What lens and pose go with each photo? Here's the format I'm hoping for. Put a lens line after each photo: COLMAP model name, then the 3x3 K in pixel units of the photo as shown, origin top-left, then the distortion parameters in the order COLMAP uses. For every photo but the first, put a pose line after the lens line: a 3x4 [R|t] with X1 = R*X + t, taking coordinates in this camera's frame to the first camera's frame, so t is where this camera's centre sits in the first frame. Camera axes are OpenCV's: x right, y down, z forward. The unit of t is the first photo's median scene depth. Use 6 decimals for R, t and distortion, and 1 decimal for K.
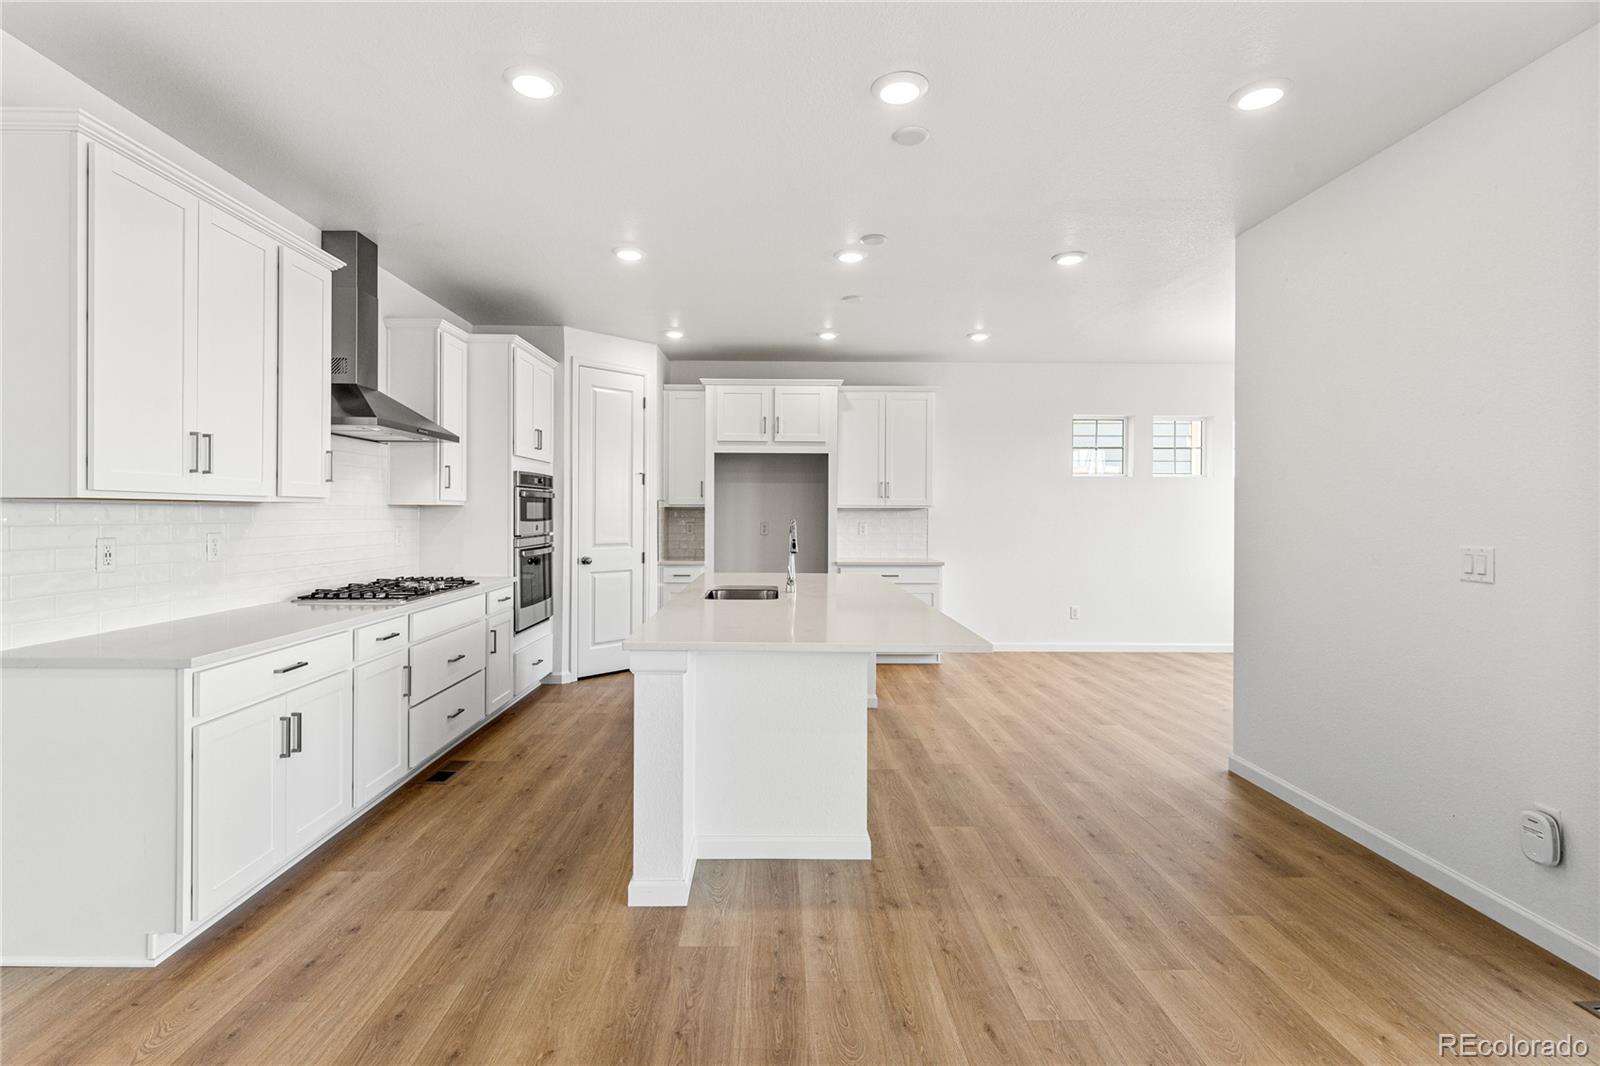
lens RADIAL K [[742.2, 0, 786.2], [0, 742.2, 514.7], [0, 0, 1]] dist [0.001007, 0.001611]
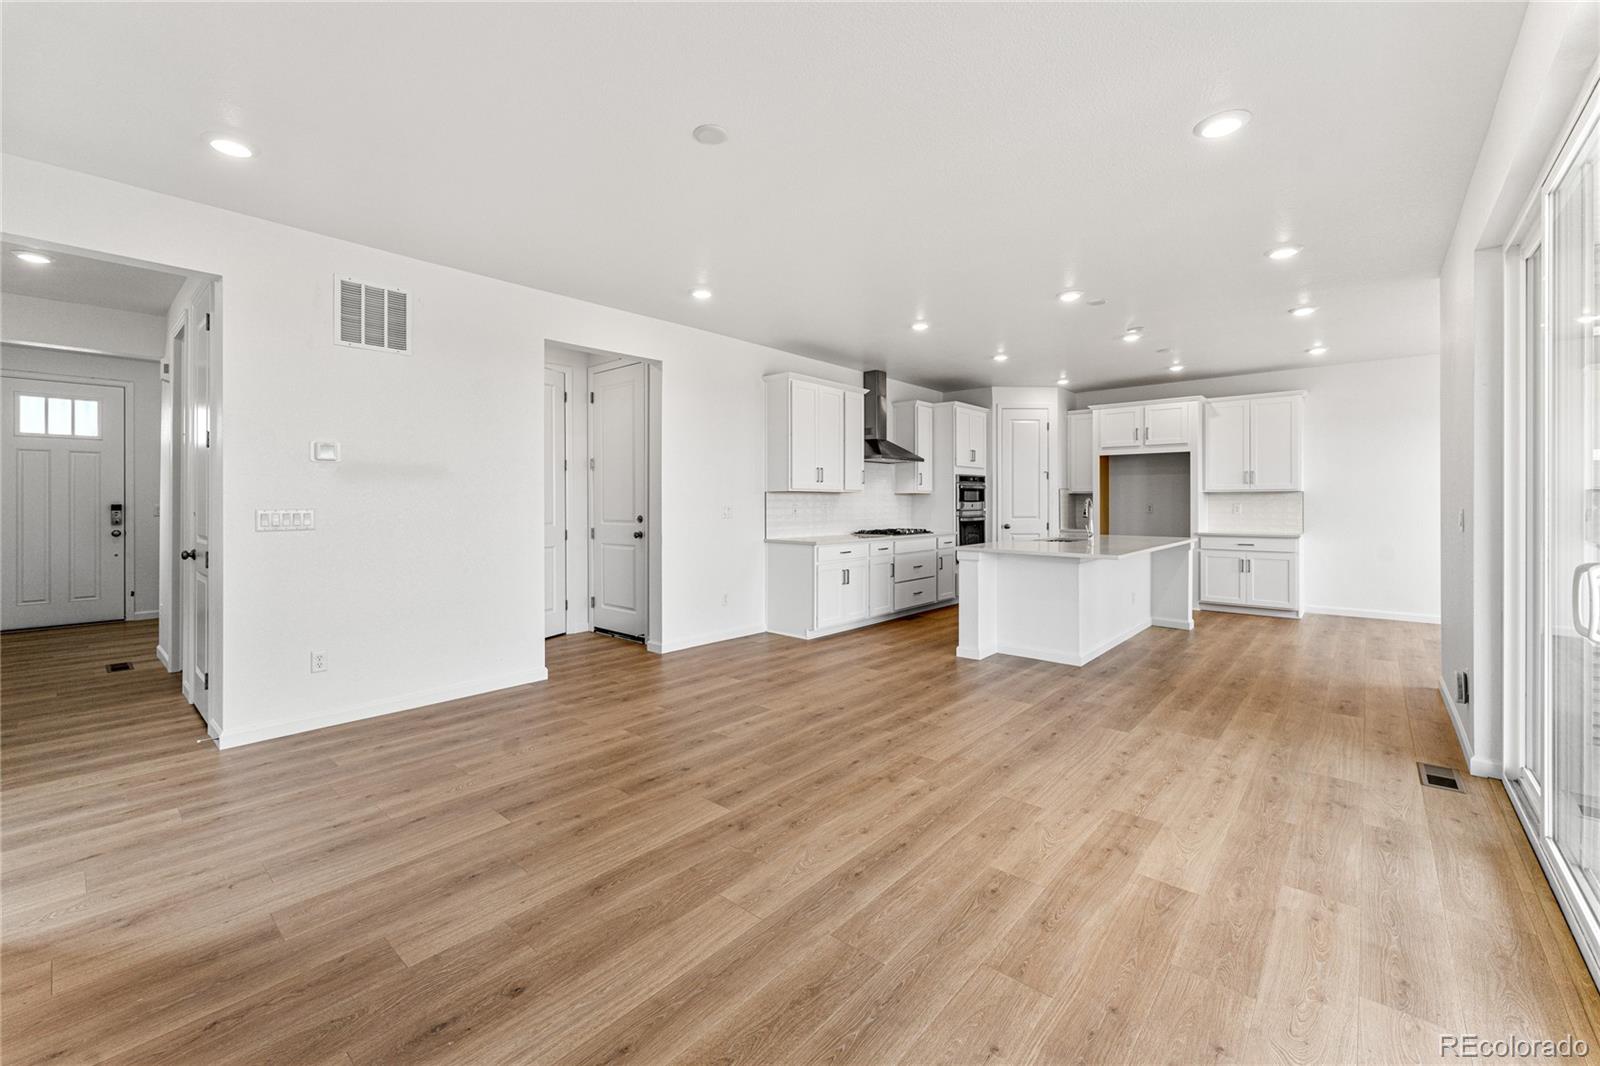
lens RADIAL K [[657.2, 0, 786.2], [0, 657.2, 502.2], [0, 0, 1]] dist [0.002312, 0.000961]
pose [[0.736451, -0.006223, -0.676463, 0.573059], [0.002913, 0.999978, -0.006027, 0.025073], [0.676485, 0.002468, 0.736452, -0.657459]]
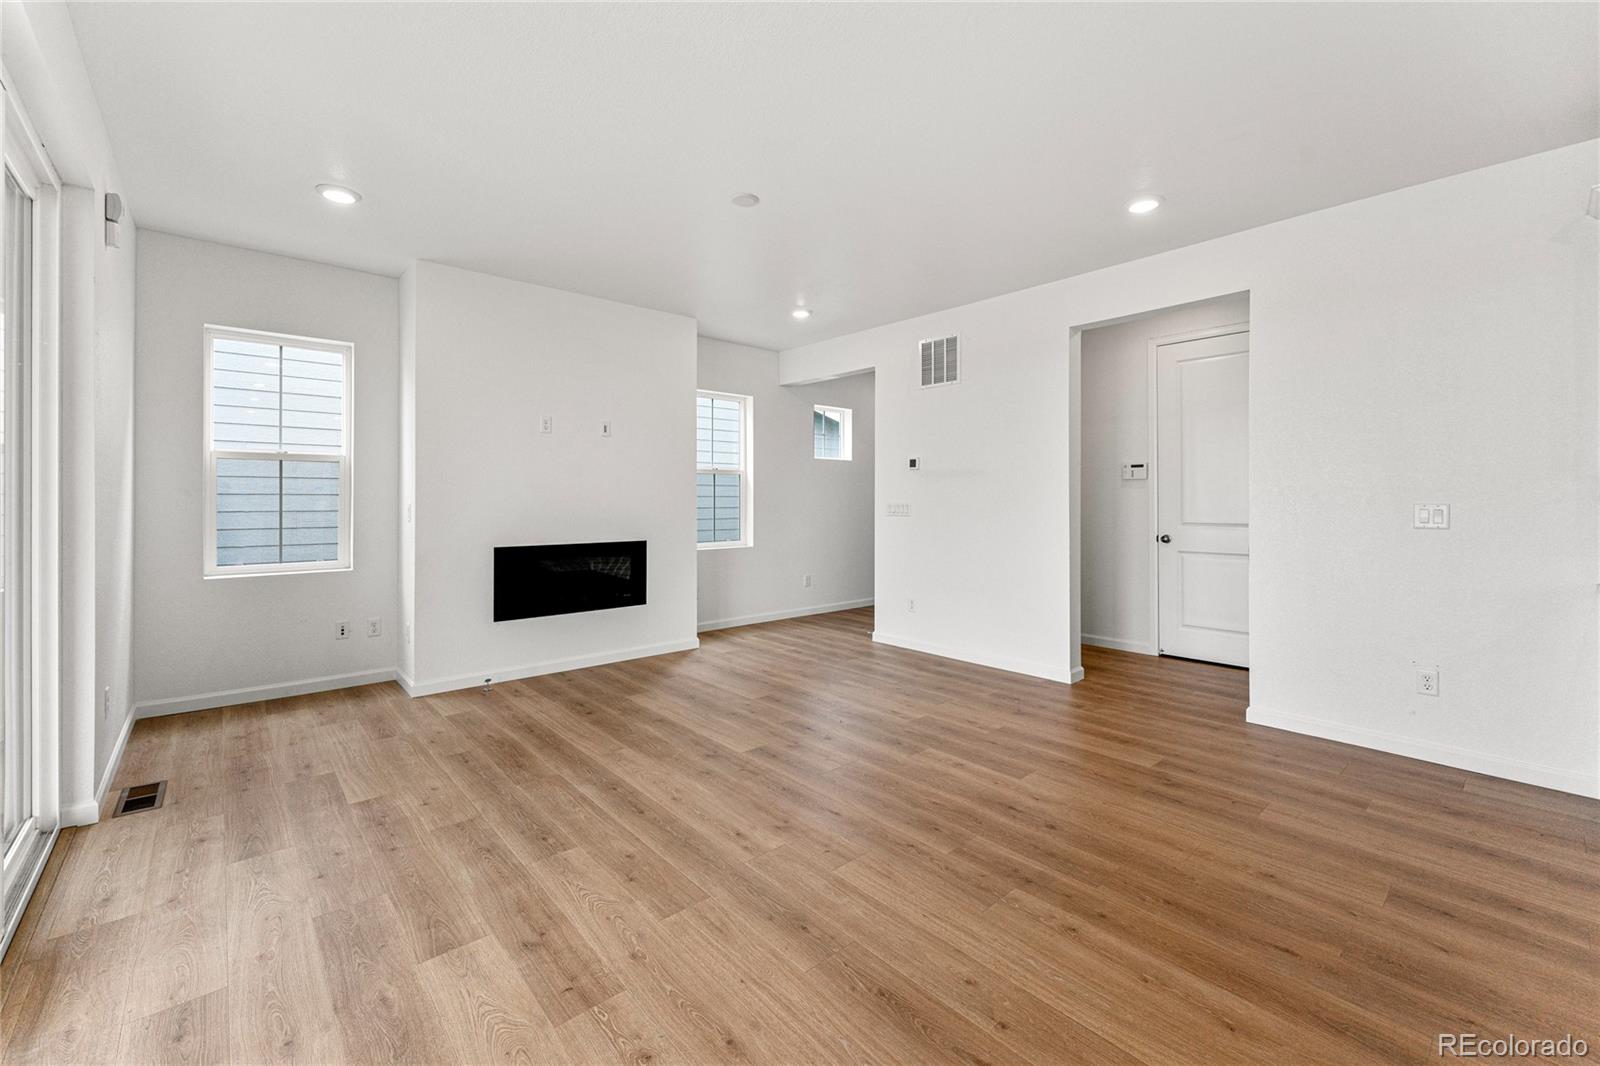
lens RADIAL K [[657.2, 0, 787.2], [0, 657.2, 497.1], [0, 0, 1]] dist [0.002312, 0.000961]
pose [[-0.766120, -0.008553, -0.642641, 0.553490], [-0.007797, 0.999962, -0.004013, 0.022868], [0.642651, 0.001936, -0.766157, 0.564925]]
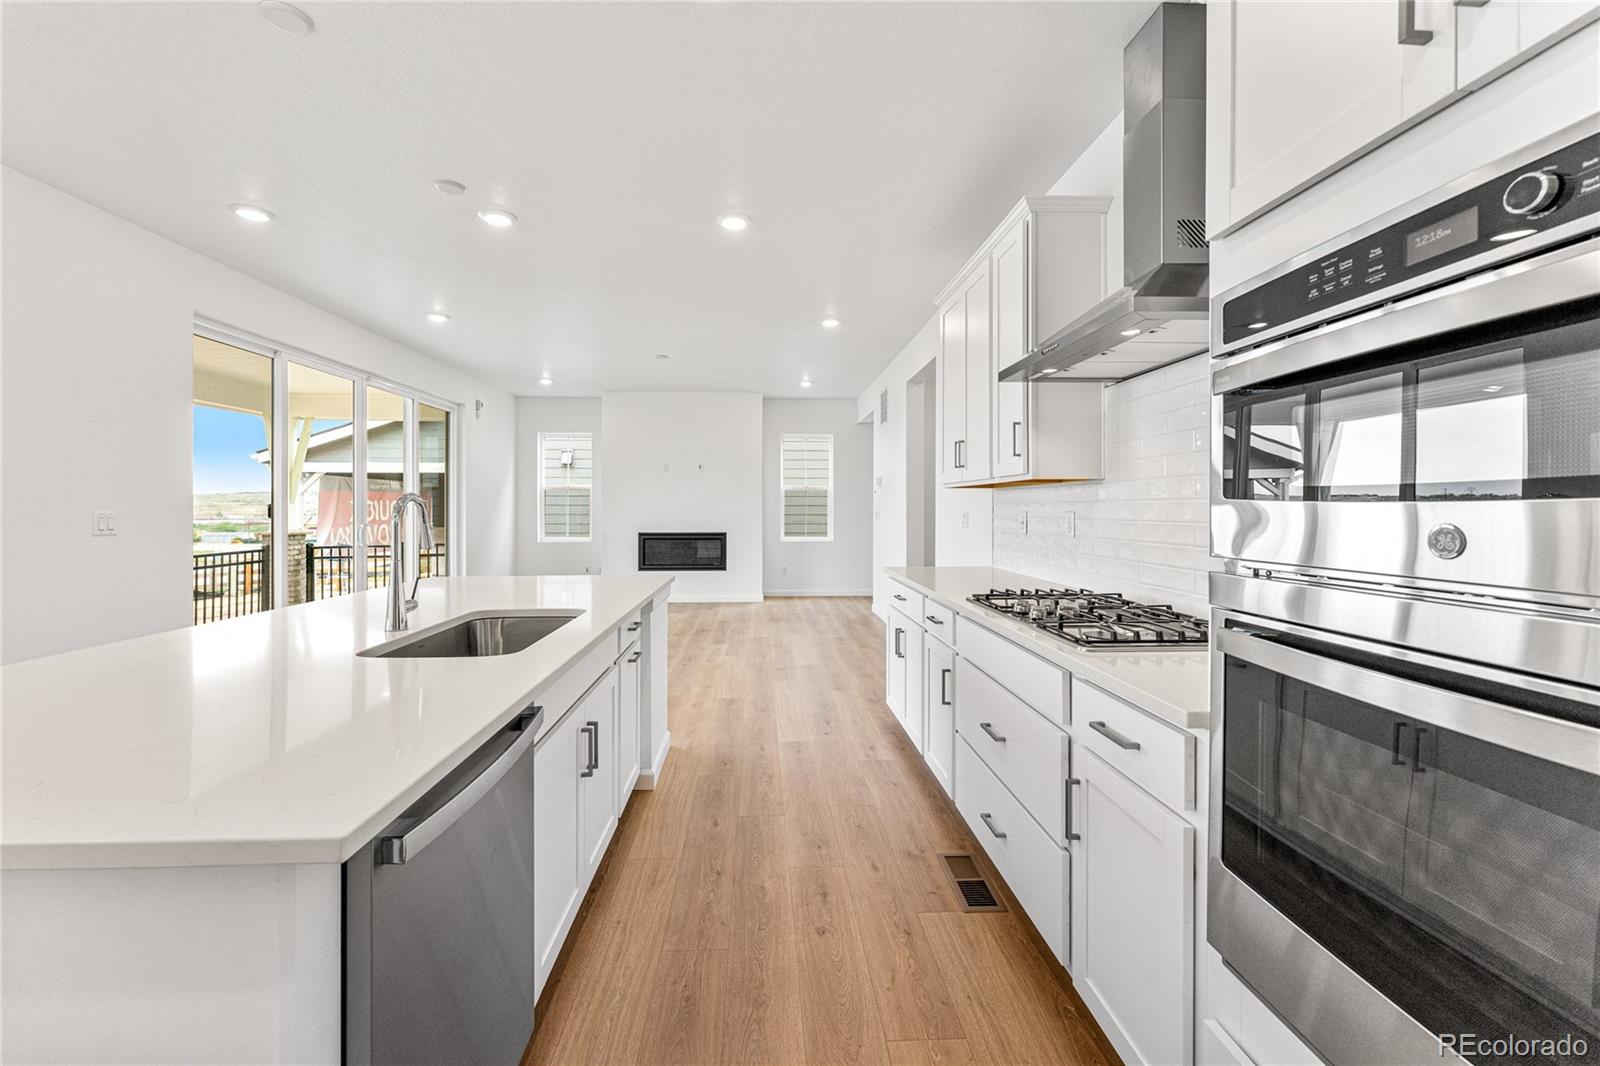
lens RADIAL K [[657.2, 0, 767.6], [0, 657.2, 525.8], [0, 0, 1]] dist [0.002312, 0.000961]
pose [[-0.999973, -0.007036, 0.002310, -0.289726], [-0.006967, 0.999559, 0.028878, 0.018714], [-0.002513, 0.028861, -0.999580, 1.645627]]
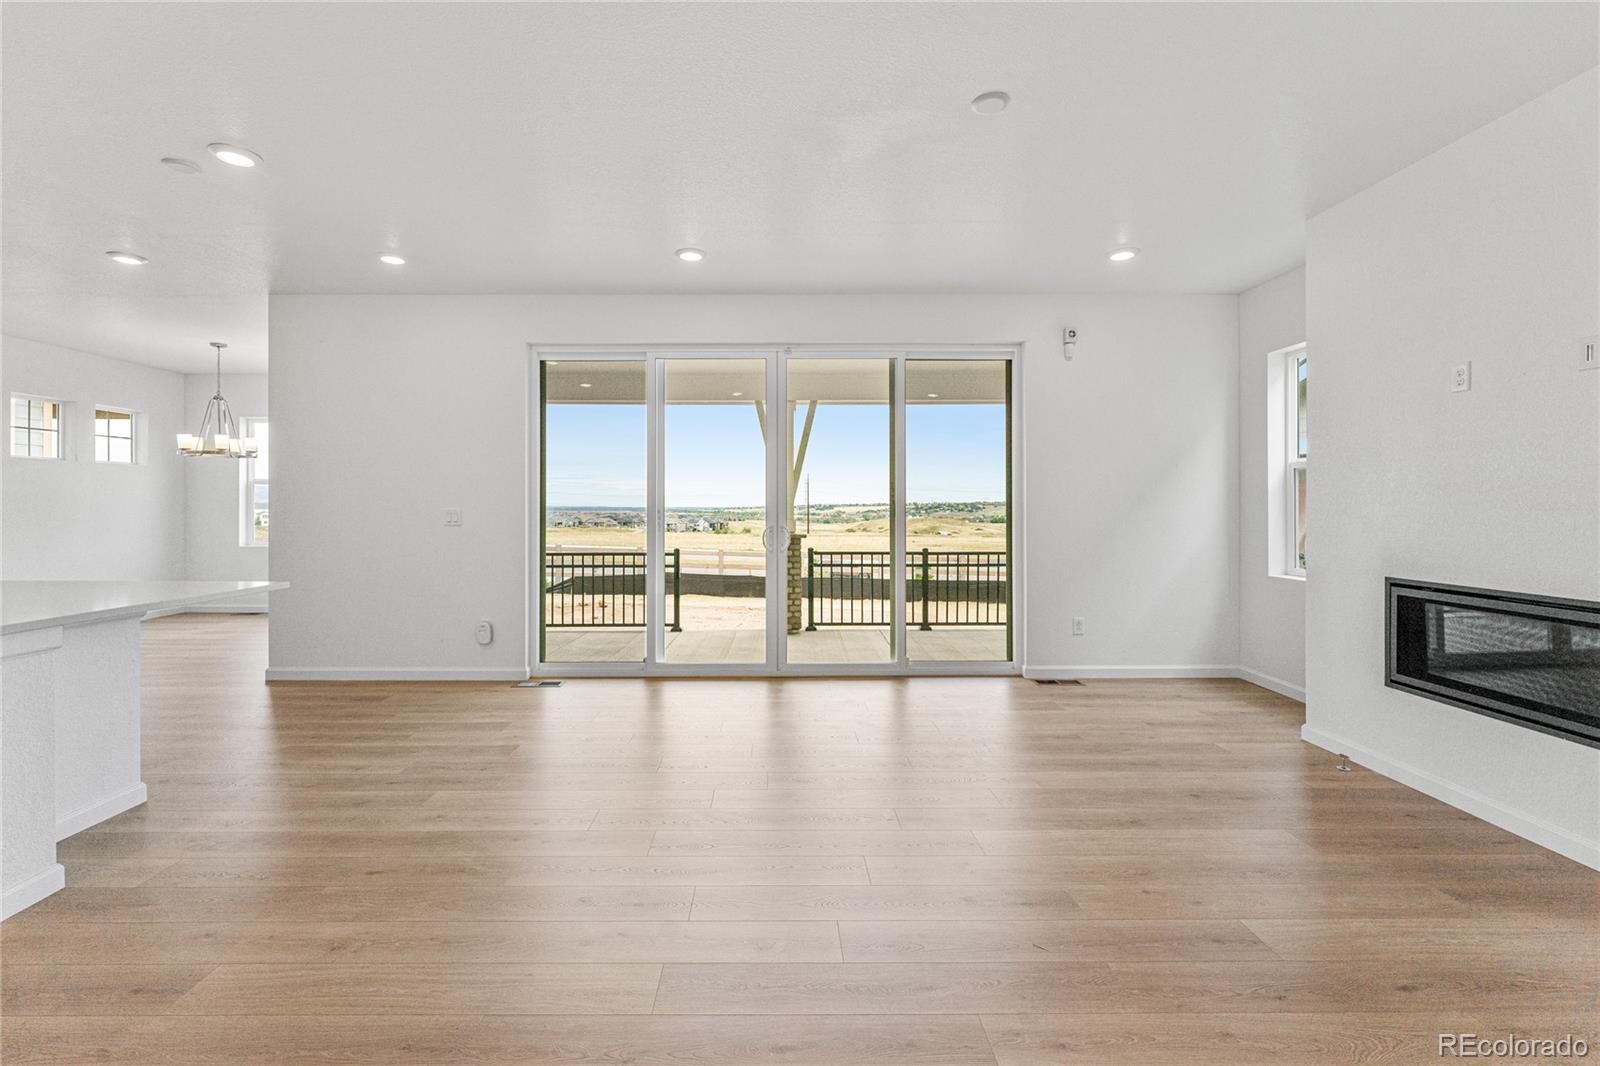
lens RADIAL K [[683.5, 0, 776.9], [0, 683.5, 516.4], [0, 0, 1]] dist [-0.001025, -0.000101]
pose [[0.011415, -0.018130, 0.999770, -0.690044], [0.002211, 0.999834, 0.018106, 0.020991], [-0.999932, 0.002004, 0.011453, 0.040427]]
